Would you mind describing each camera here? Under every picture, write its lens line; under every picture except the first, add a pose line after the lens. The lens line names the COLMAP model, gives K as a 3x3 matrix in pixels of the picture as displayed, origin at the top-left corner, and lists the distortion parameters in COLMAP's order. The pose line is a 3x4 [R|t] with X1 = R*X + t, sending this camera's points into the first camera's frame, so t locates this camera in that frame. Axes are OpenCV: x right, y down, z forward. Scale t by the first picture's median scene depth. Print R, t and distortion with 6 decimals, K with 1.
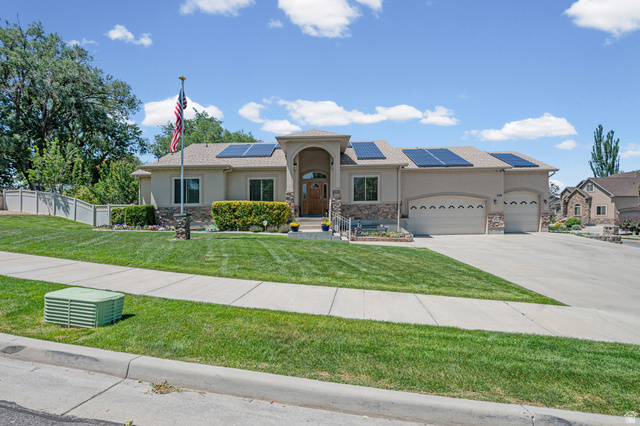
lens RADIAL K [[288.3, 0, 320.0], [0, 288.3, 213.0], [0, 0, 1]] dist [0.014782, 0.000148]
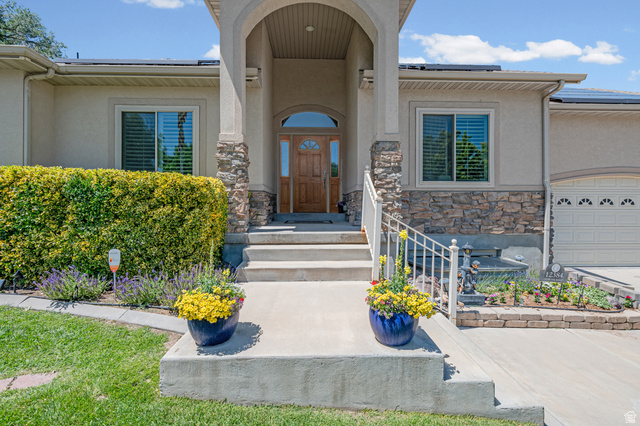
lens RADIAL K [[284.7, 0, 320.0], [0, 284.7, 213.0], [0, 0, 1]] dist [-0.002150, -0.000331]
pose [[0.998090, 0.015195, 0.059884, -0.028831], [-0.017698, 0.998982, 0.041488, -0.014708], [-0.059193, -0.042468, 0.997343, 0.667262]]
